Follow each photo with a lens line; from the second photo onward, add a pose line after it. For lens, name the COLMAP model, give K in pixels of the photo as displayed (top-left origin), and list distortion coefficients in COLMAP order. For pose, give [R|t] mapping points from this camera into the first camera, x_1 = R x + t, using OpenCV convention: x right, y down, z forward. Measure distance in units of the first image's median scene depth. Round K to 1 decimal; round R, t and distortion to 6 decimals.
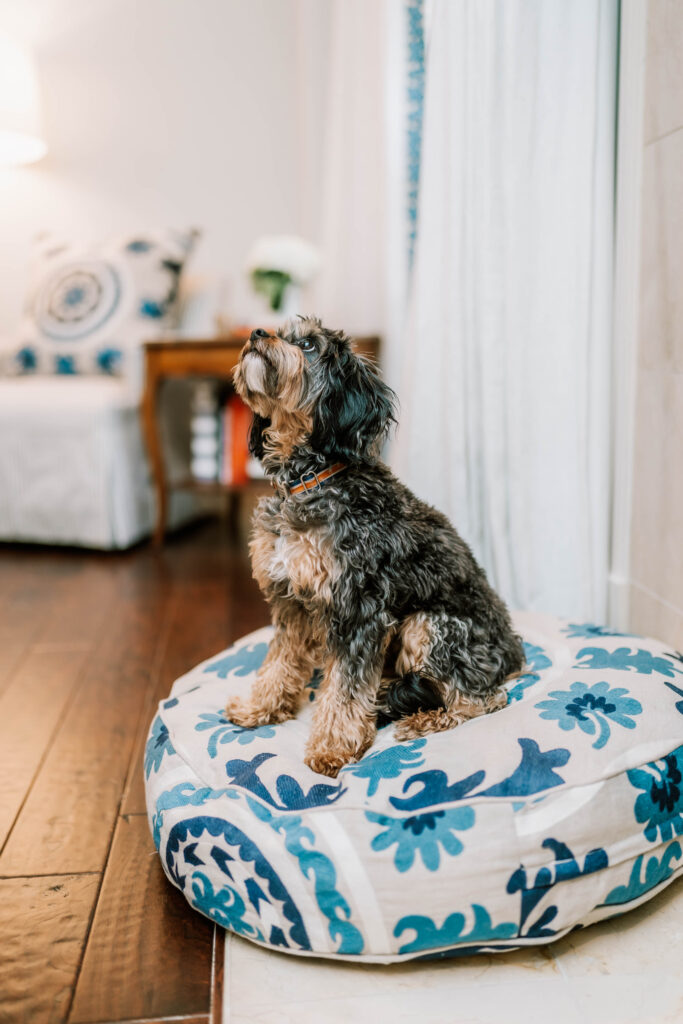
lens RADIAL K [[1014.3, 0, 341.5], [0, 1014.3, 512.0], [0, 0, 1]] dist [-0.014865, -0.017231]
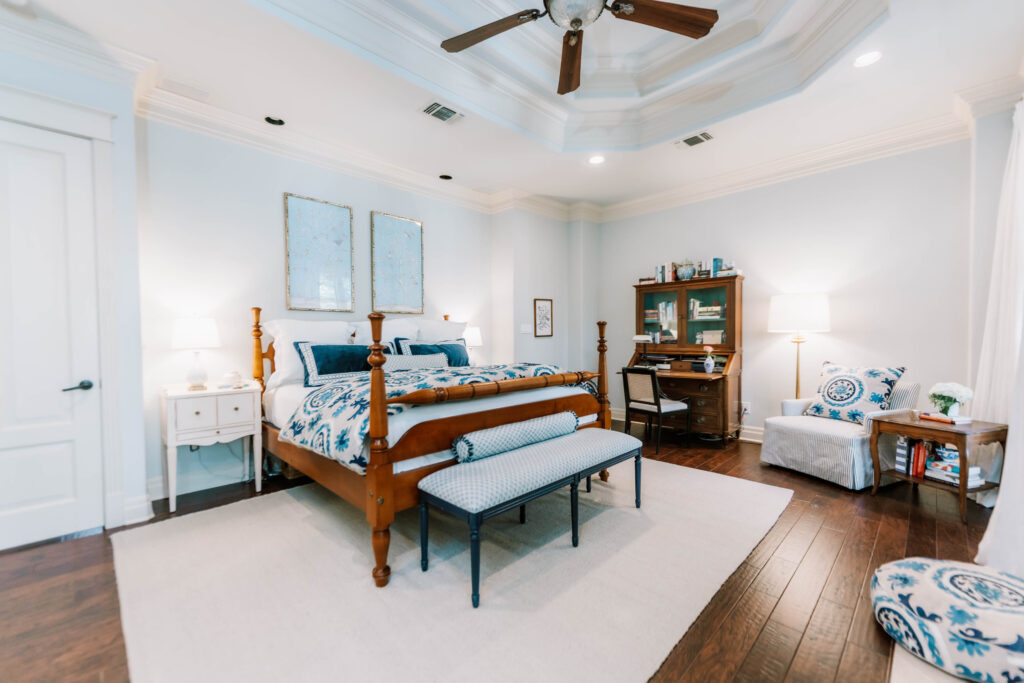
lens RADIAL K [[412.2, 0, 512.0], [0, 412.2, 341.5], [0, 0, 1]] dist [0.002241, 0.000550]
pose [[0.624286, 0.034518, -0.780433, 0.172130], [-0.150498, 0.985623, -0.076792, -0.400246], [0.766562, 0.165394, 0.620506, -1.377587]]
